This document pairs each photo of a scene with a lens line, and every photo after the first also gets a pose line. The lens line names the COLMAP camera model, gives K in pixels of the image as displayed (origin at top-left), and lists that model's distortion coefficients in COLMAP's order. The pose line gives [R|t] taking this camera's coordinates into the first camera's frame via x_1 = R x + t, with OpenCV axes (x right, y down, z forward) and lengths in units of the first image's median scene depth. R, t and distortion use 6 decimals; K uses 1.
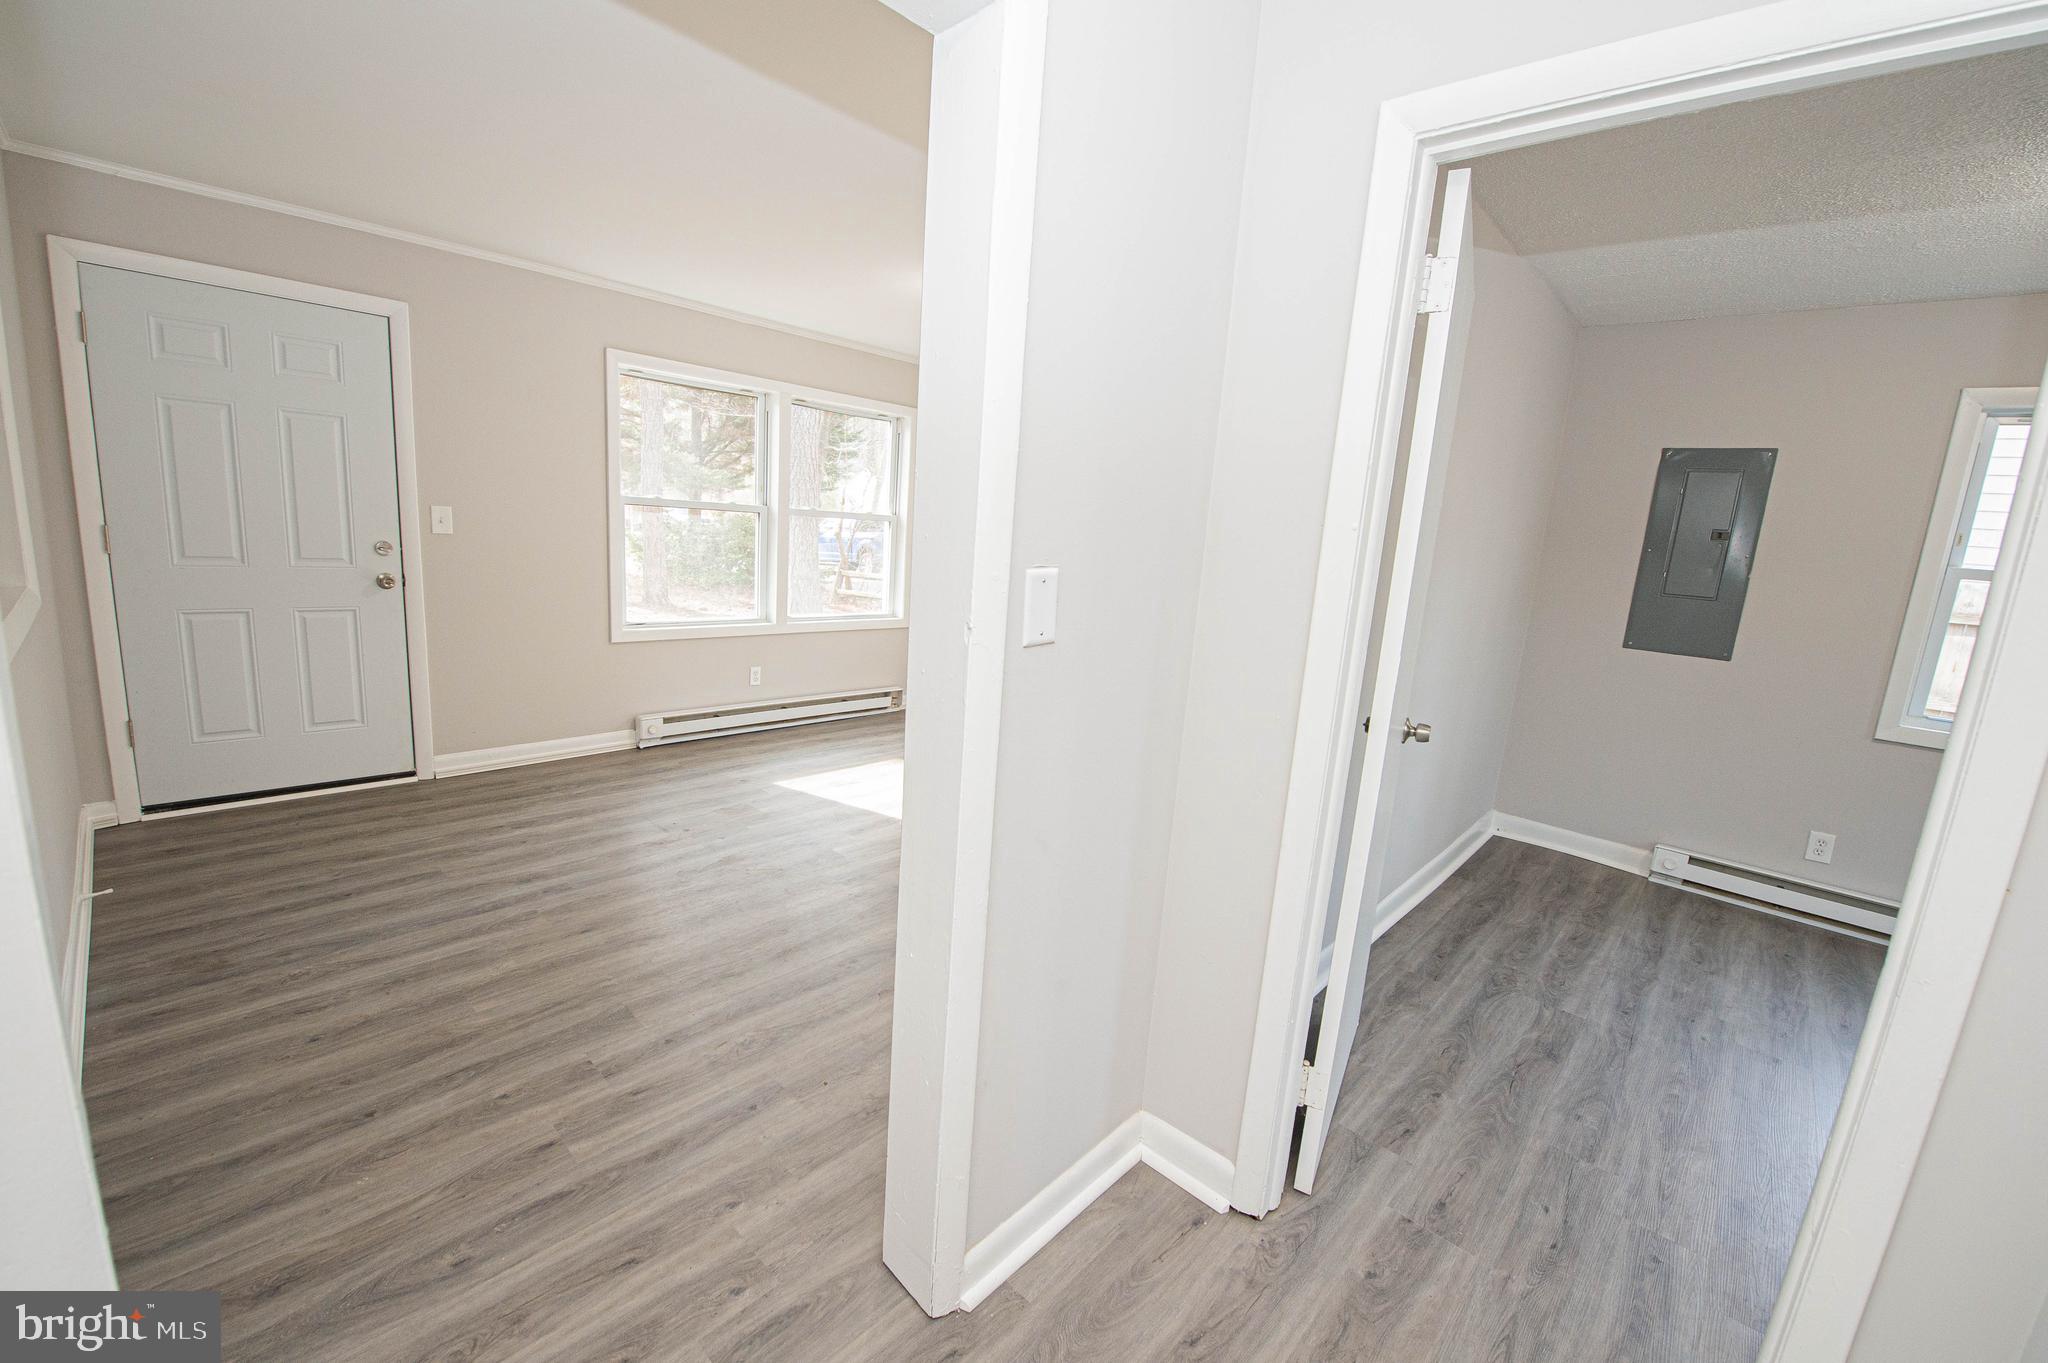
lens RADIAL K [[819.9, 0, 1021.2], [0, 819.9, 684.5], [0, 0, 1]] dist [-0.013753, -0.003333]
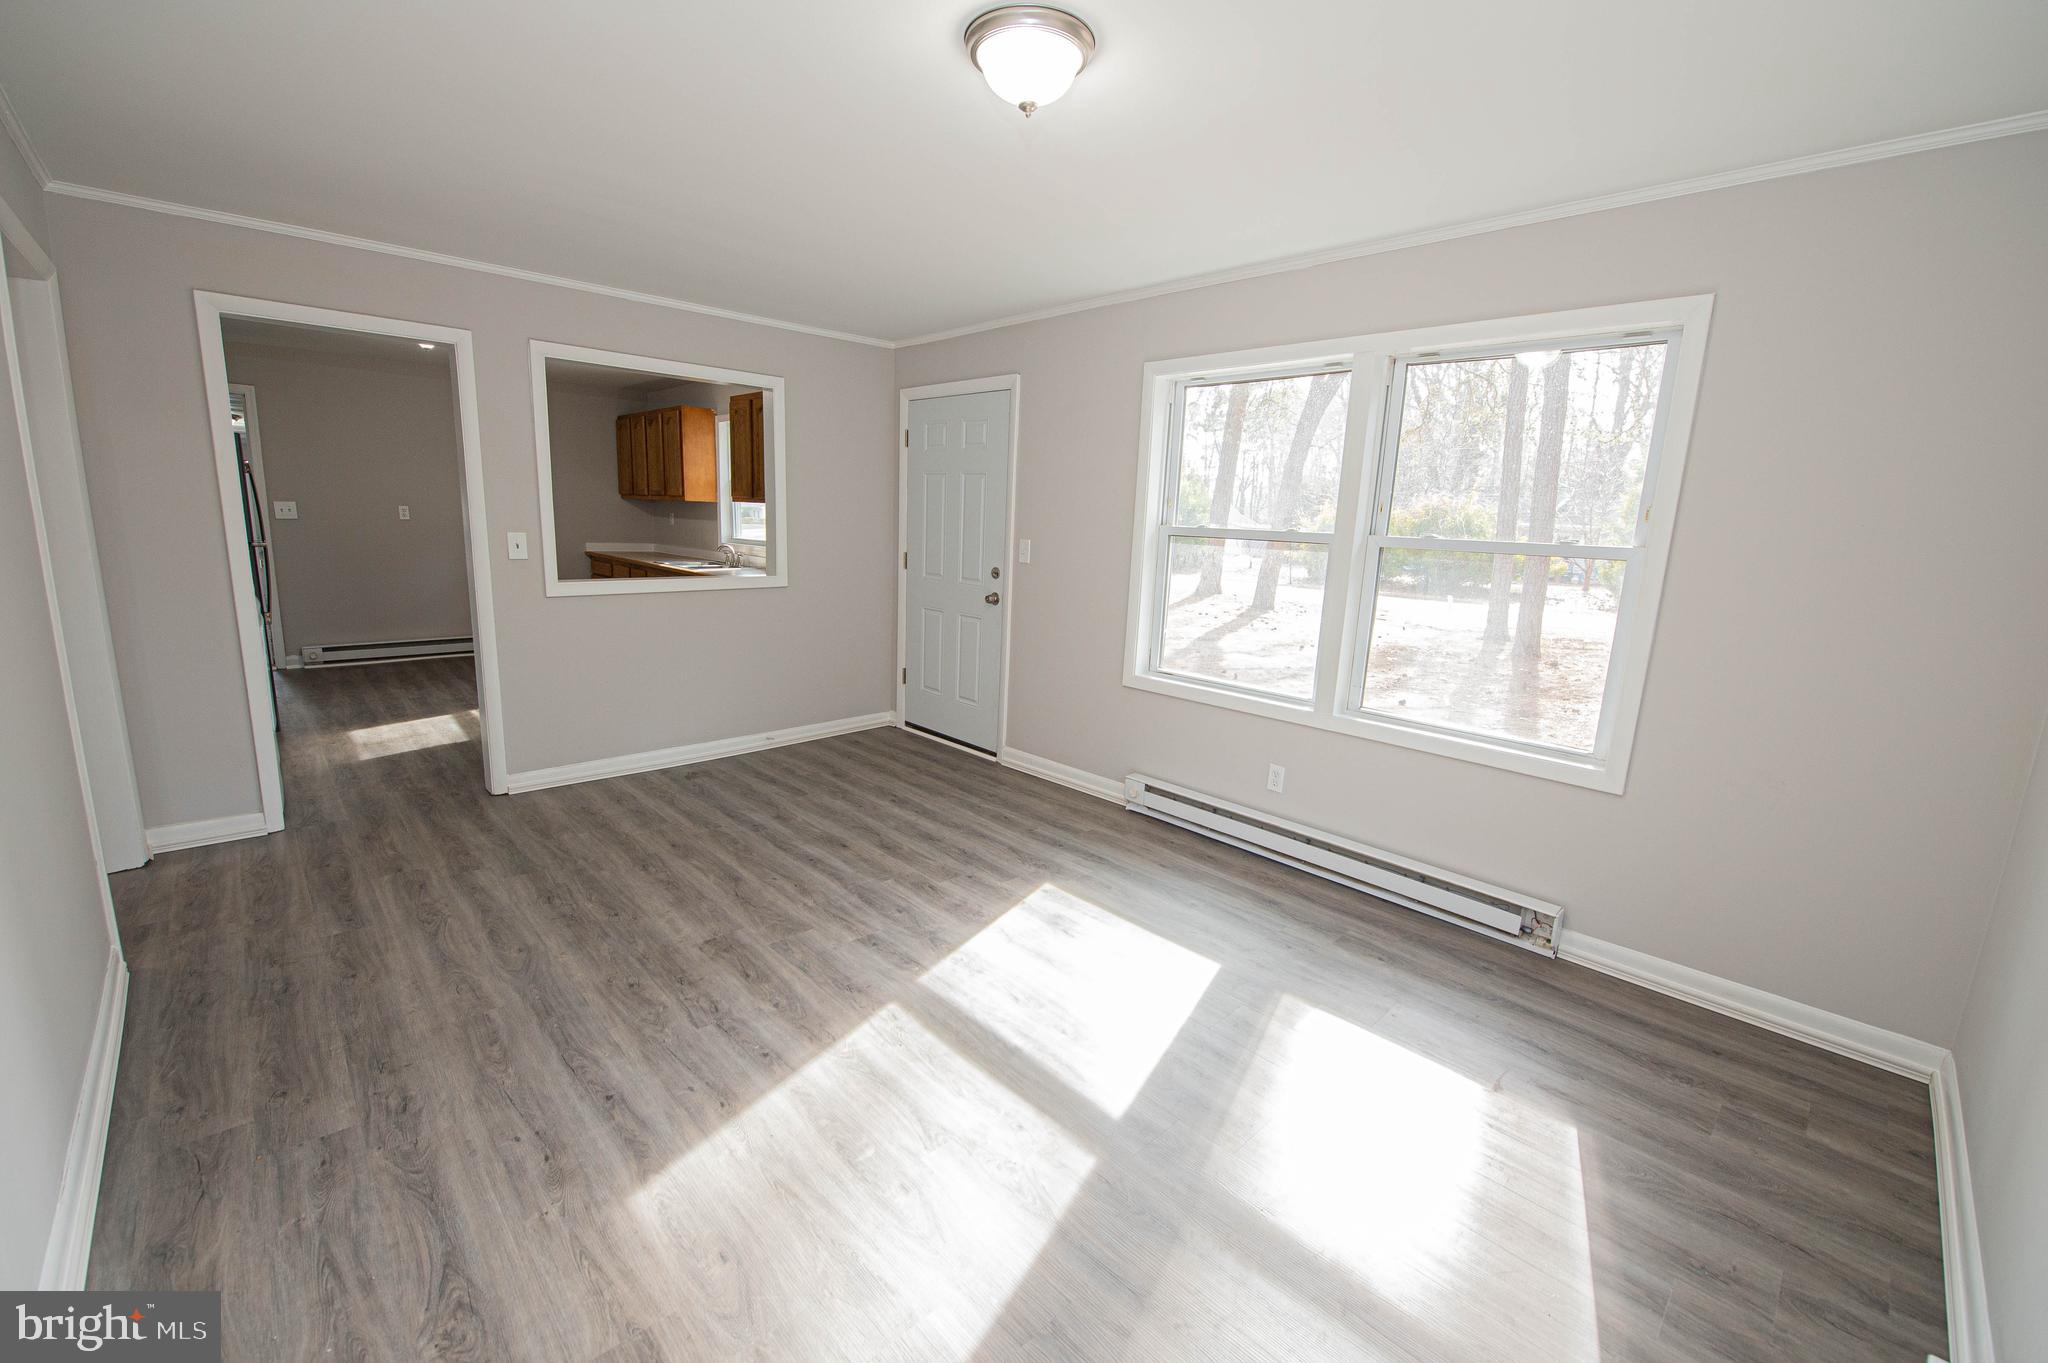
lens RADIAL K [[819.9, 0, 1019.2], [0, 819.9, 682.6], [0, 0, 1]] dist [-0.013753, -0.003333]
pose [[-0.049179, 0.121836, -0.991331, 0.474609], [-0.236171, 0.962967, 0.130066, -0.167343], [0.970466, 0.240520, -0.018584, 1.032570]]
